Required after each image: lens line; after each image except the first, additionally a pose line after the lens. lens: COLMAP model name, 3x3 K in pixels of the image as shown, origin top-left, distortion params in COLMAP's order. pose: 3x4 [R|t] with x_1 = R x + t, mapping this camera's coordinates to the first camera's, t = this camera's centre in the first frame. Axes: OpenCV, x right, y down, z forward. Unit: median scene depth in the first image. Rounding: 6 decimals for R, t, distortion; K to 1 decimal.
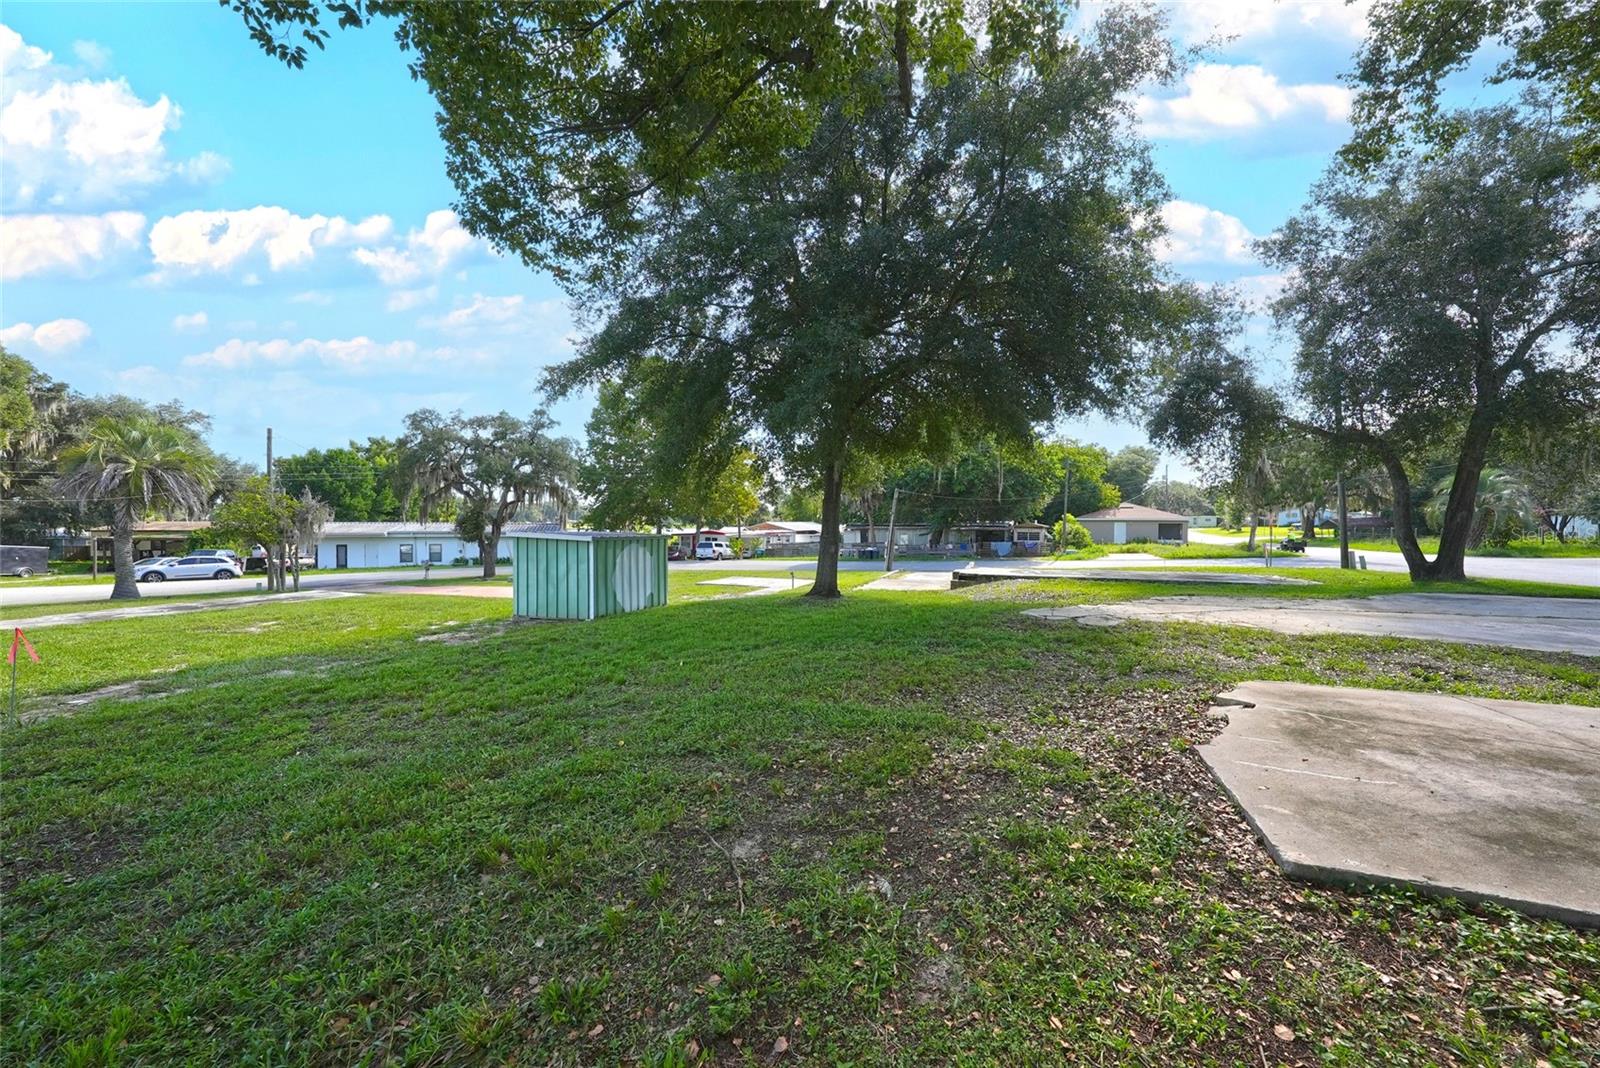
lens RADIAL K [[548.2, 0, 802.4], [0, 548.2, 532.6], [0, 0, 1]] dist [0.002198, 0.000325]
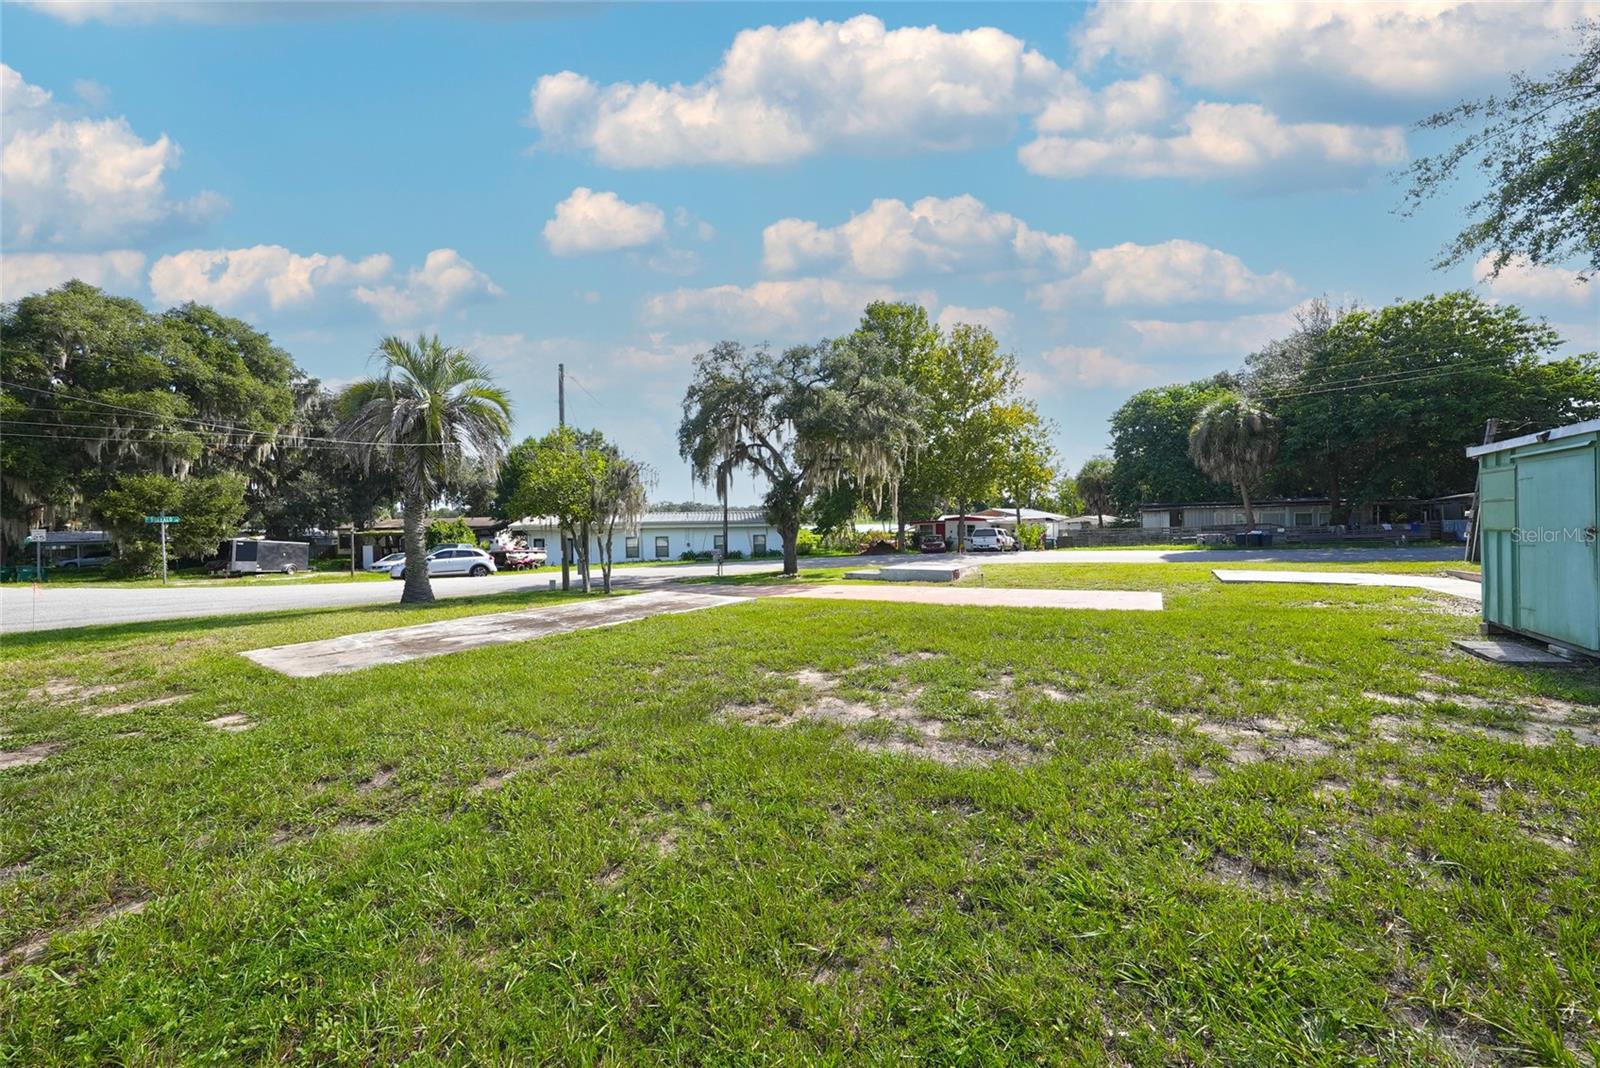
lens RADIAL K [[585.2, 0, 797.6], [0, 585.2, 530.8], [0, 0, 1]] dist [-0.001587, -0.000088]
pose [[0.973182, -0.016590, -0.229436, -0.308933], [0.016659, 0.999860, -0.001634, 0.020776], [0.229431, -0.002232, 0.973322, 0.206792]]
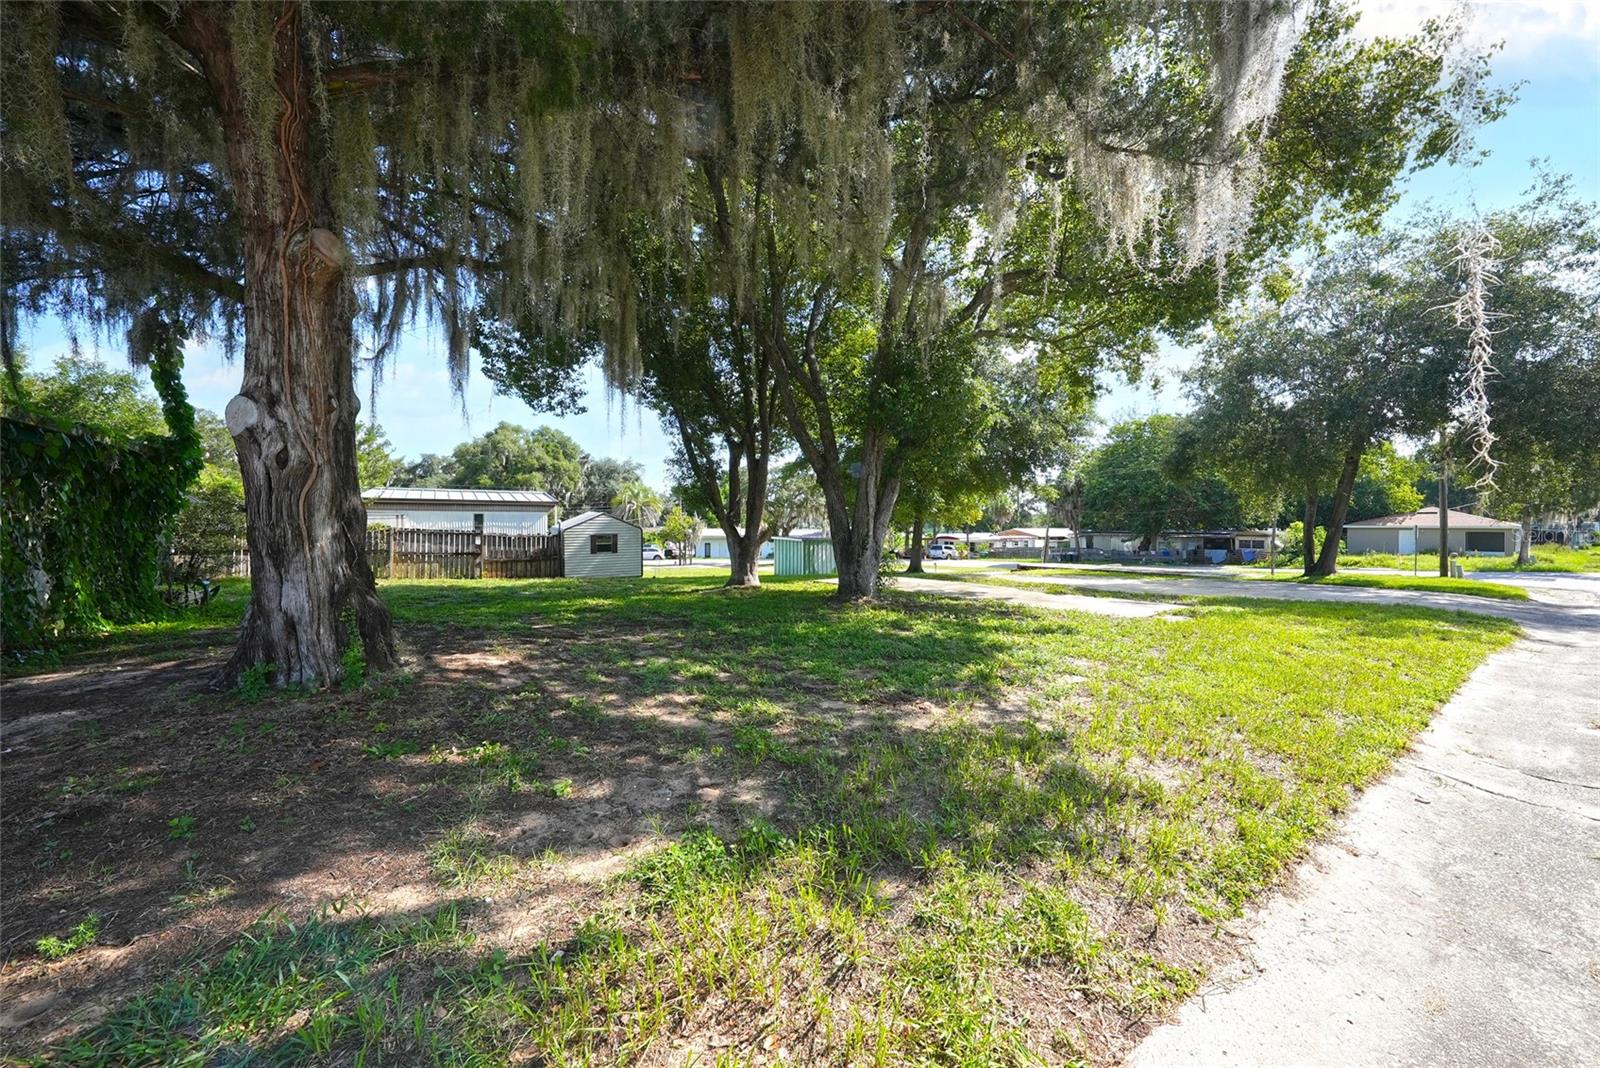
lens RADIAL K [[548.2, 0, 795.5], [0, 548.2, 534.6], [0, 0, 1]] dist [0.002198, 0.000325]
pose [[0.865843, 0.005906, -0.500281, 0.206201], [-0.008061, 0.999965, -0.002147, -0.001495], [0.500251, 0.005891, 0.865861, -0.280201]]
